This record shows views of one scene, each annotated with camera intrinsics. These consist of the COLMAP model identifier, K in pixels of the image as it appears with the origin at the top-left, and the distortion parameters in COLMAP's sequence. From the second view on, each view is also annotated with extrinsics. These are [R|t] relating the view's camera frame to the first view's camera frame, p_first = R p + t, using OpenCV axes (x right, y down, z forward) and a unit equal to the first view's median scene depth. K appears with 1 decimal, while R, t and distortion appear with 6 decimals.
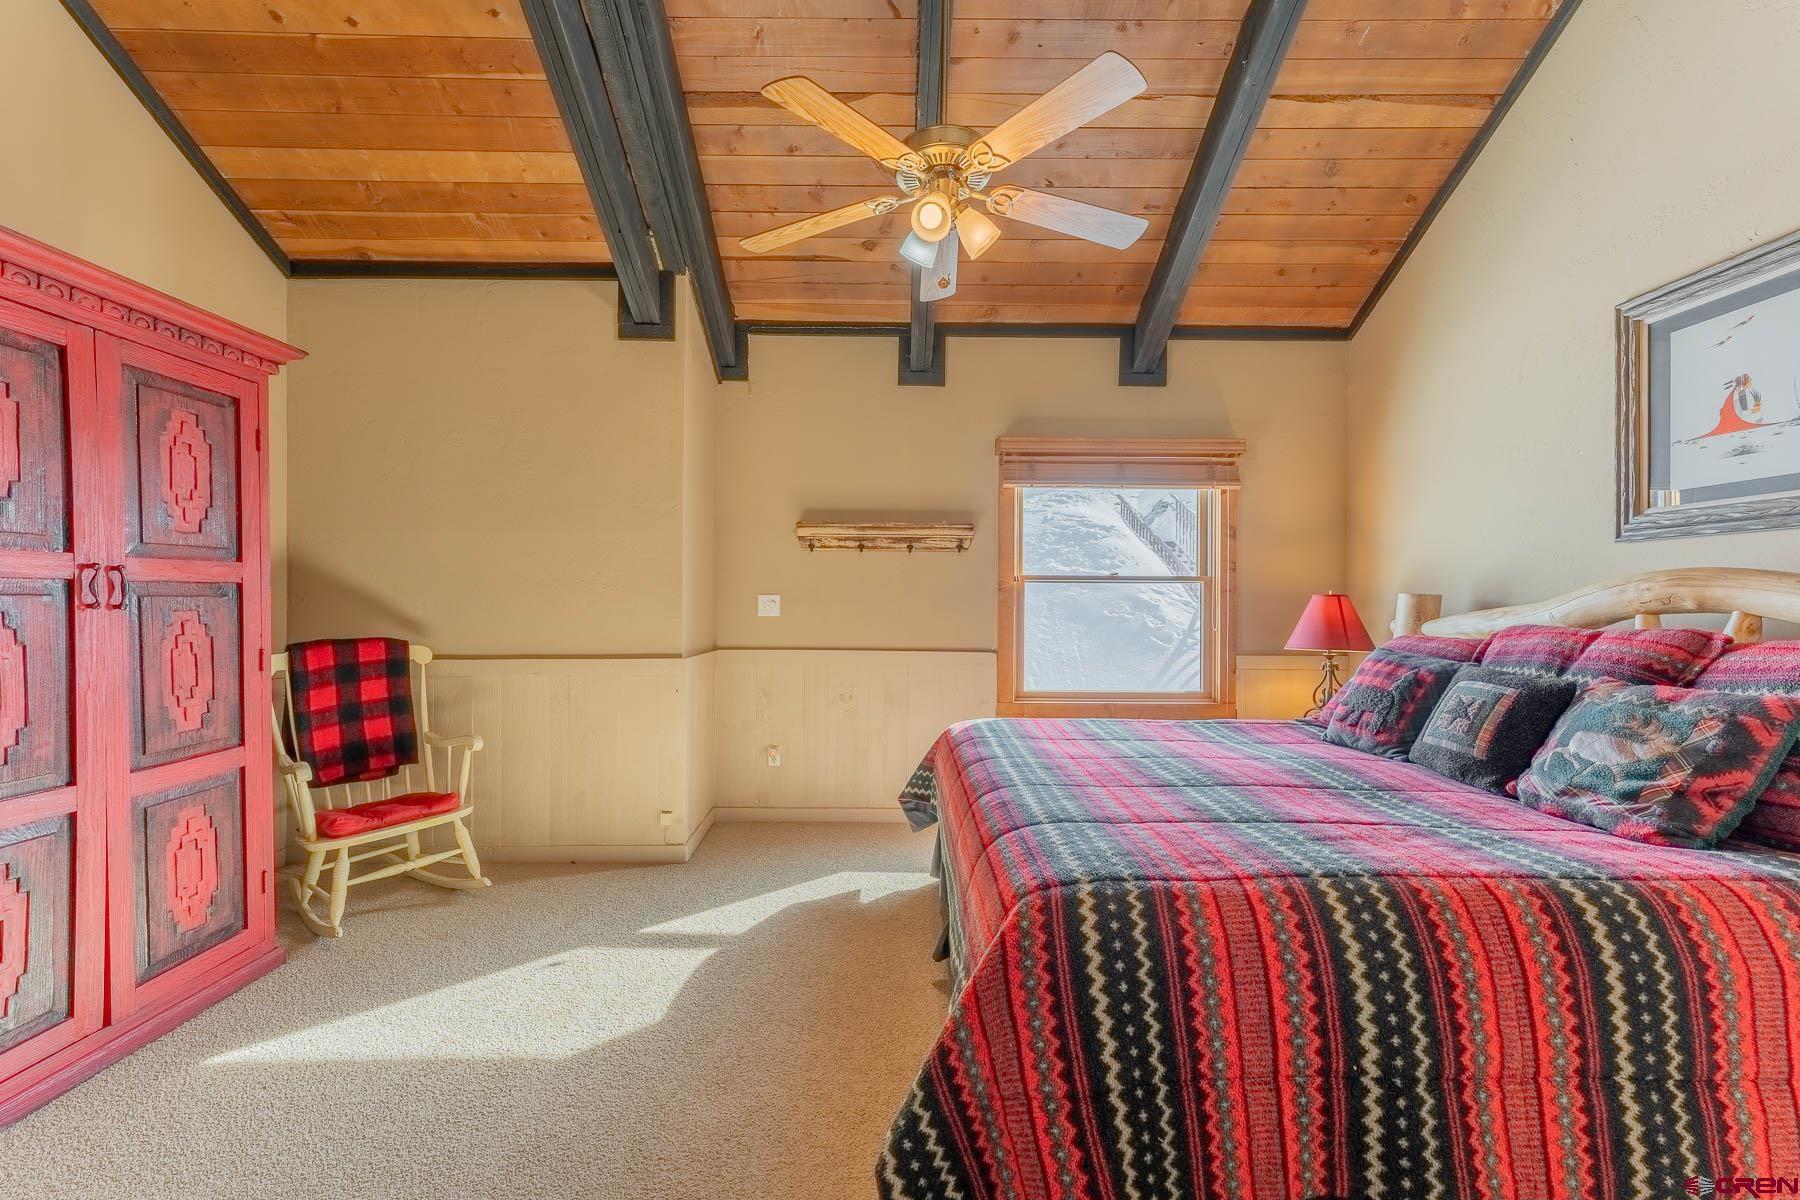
lens RADIAL K [[704.5, 0, 900.0], [0, 704.5, 600.0], [0, 0, 1]] dist [0.000170, -0.000074]
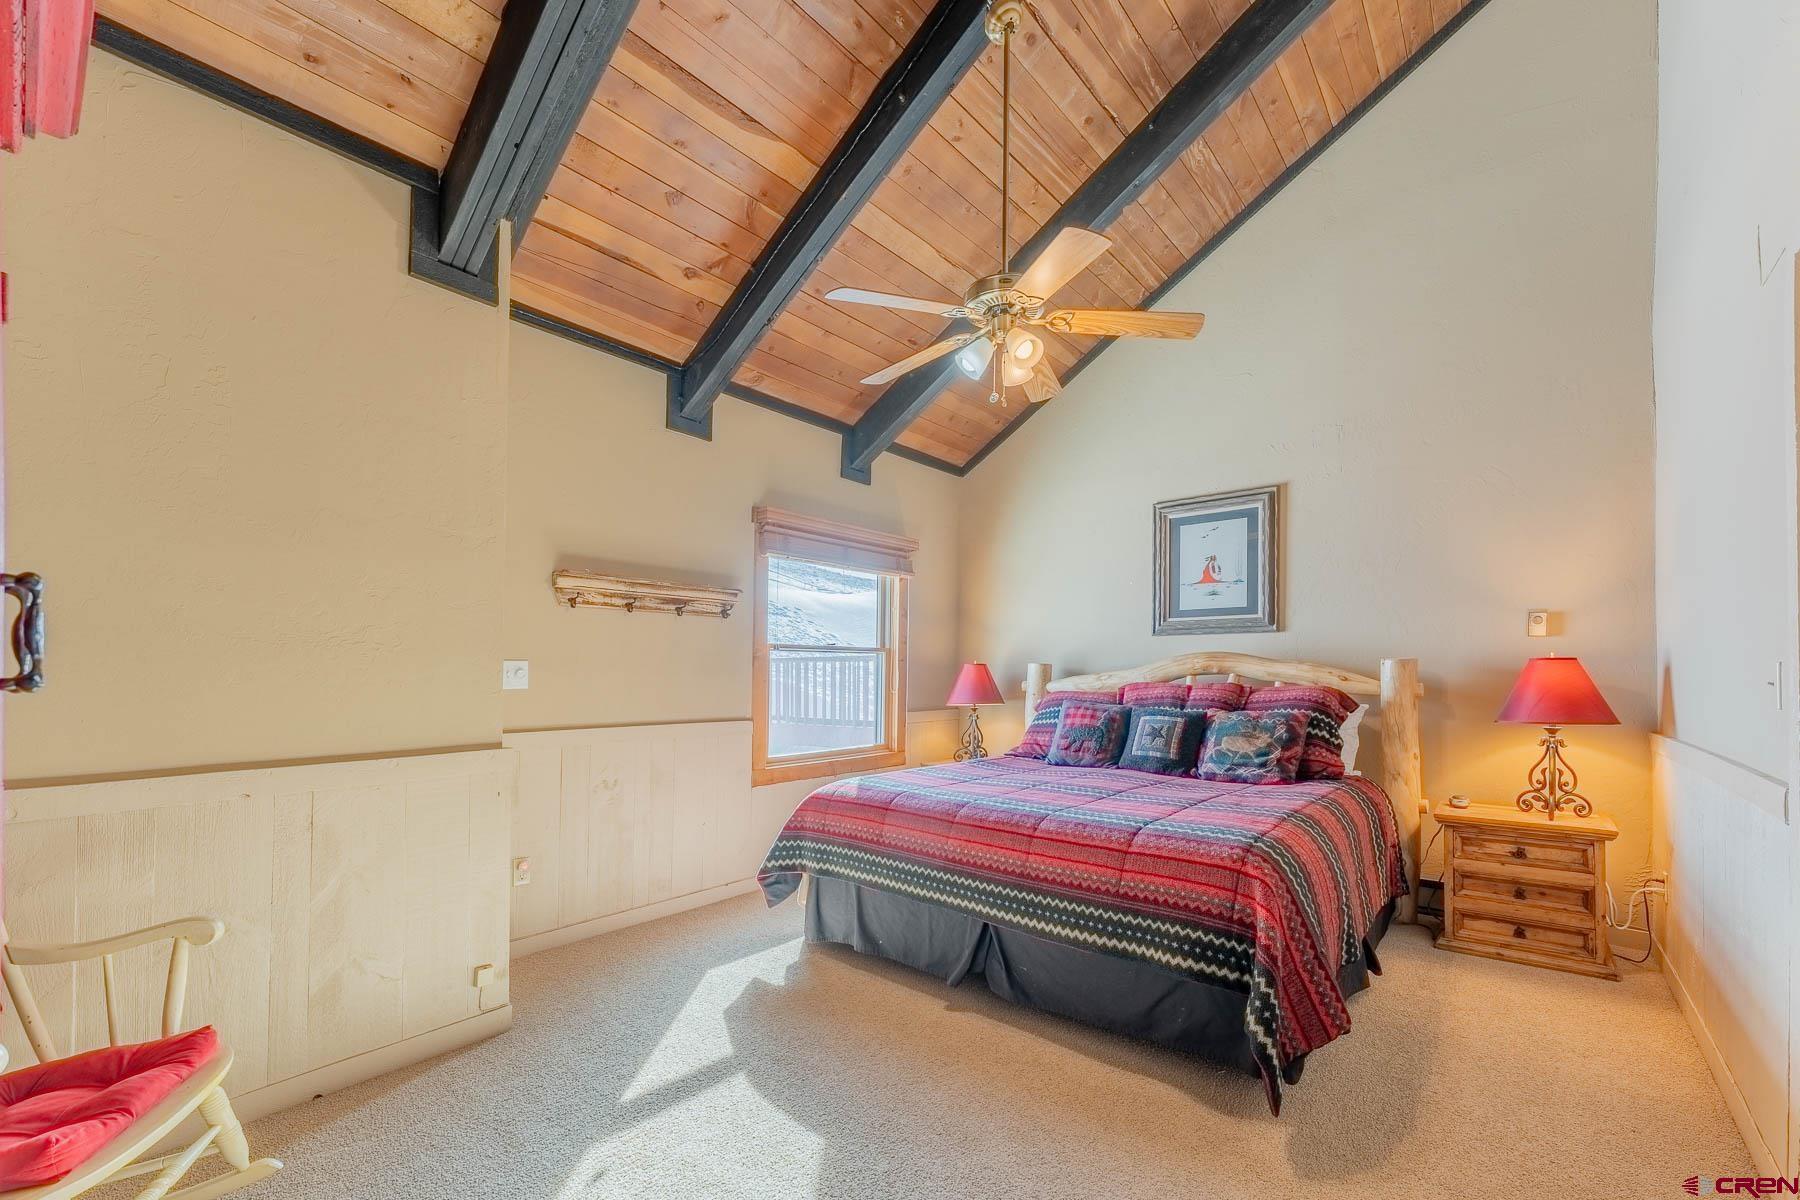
lens RADIAL K [[725.3, 0, 898.6], [0, 725.3, 668.7], [0, 0, 1]] dist [-0.000383, -0.000124]
pose [[0.659552, -0.001355, 0.751658, -0.763027], [-0.001117, 0.999996, 0.002782, -0.002481], [-0.751658, -0.002674, 0.659547, 0.256179]]
